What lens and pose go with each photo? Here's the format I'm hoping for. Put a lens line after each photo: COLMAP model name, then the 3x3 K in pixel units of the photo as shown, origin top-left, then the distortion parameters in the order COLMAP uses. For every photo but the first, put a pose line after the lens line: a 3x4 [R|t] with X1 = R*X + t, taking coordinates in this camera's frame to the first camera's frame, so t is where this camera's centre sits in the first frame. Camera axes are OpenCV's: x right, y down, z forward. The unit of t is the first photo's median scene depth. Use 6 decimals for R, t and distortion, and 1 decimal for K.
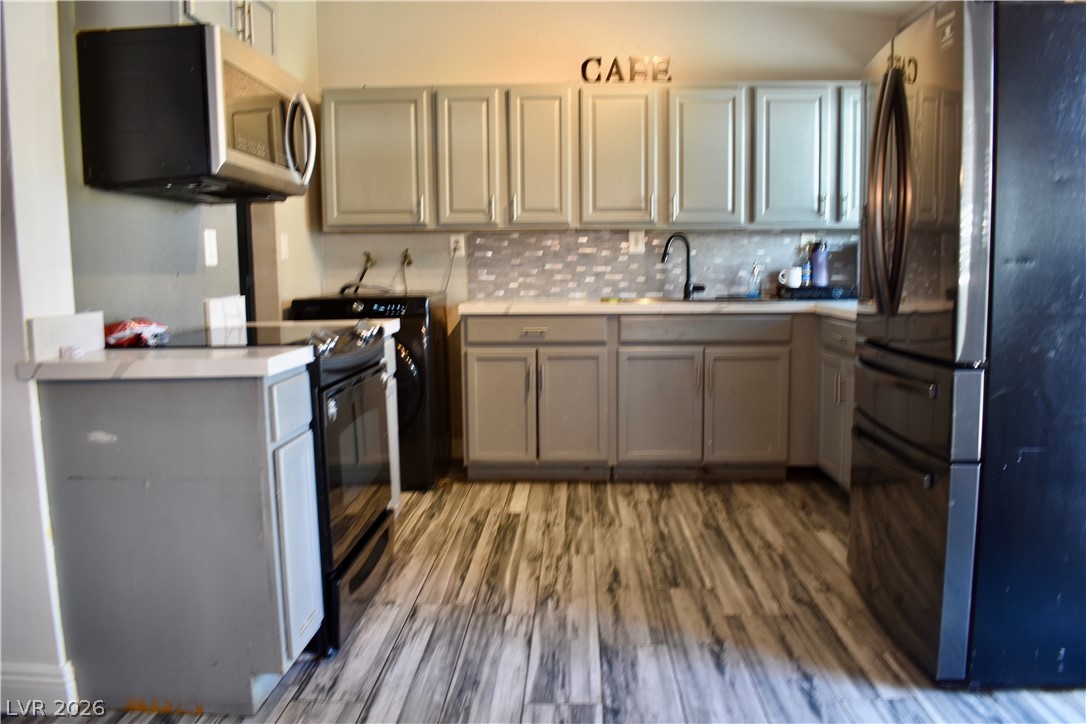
lens RADIAL K [[847.9, 0, 542.2], [0, 847.9, 359.3], [0, 0, 1]] dist [-0.085398, 0.006939]
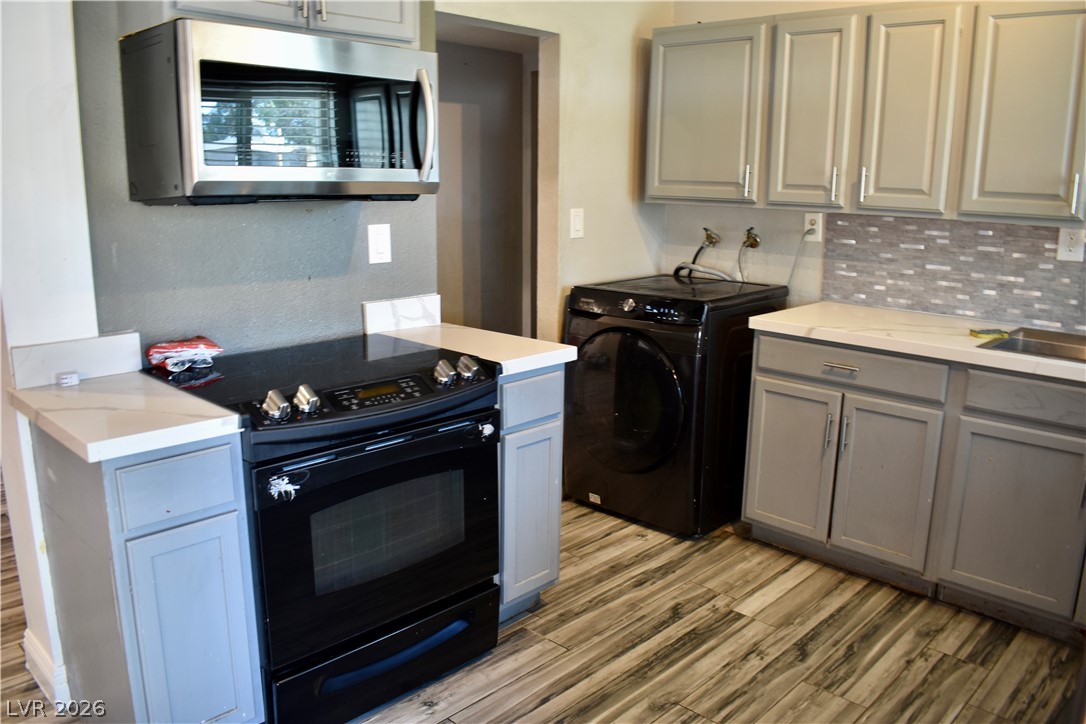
lens RADIAL K [[847.9, 0, 541.8], [0, 847.9, 365.8], [0, 0, 1]] dist [-0.085398, 0.006939]
pose [[0.753204, 0.164243, -0.636952, 0.260036], [-0.094697, 0.985314, 0.142090, -0.116309], [0.650935, -0.046705, 0.757695, 0.325201]]
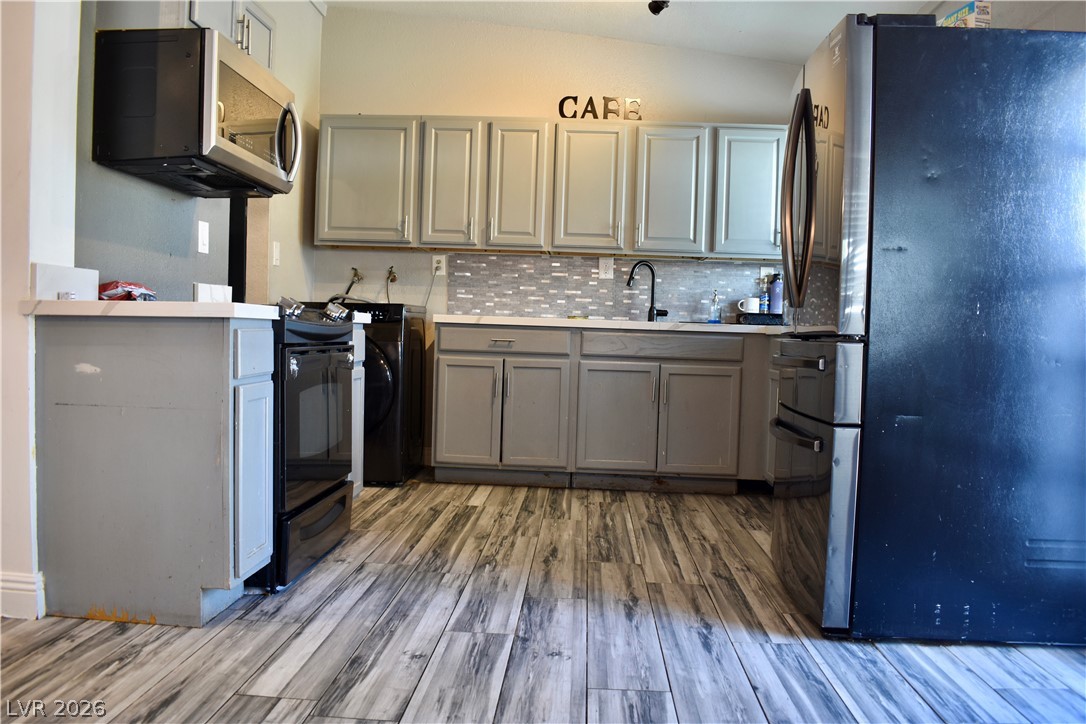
lens RADIAL K [[847.9, 0, 540.7], [0, 847.9, 358.7], [0, 0, 1]] dist [-0.085398, 0.006939]
pose [[0.999015, 0.042994, -0.010947, 0.054370], [-0.043693, 0.996257, -0.074592, 0.069795], [0.007699, 0.074996, 0.997154, -0.070345]]
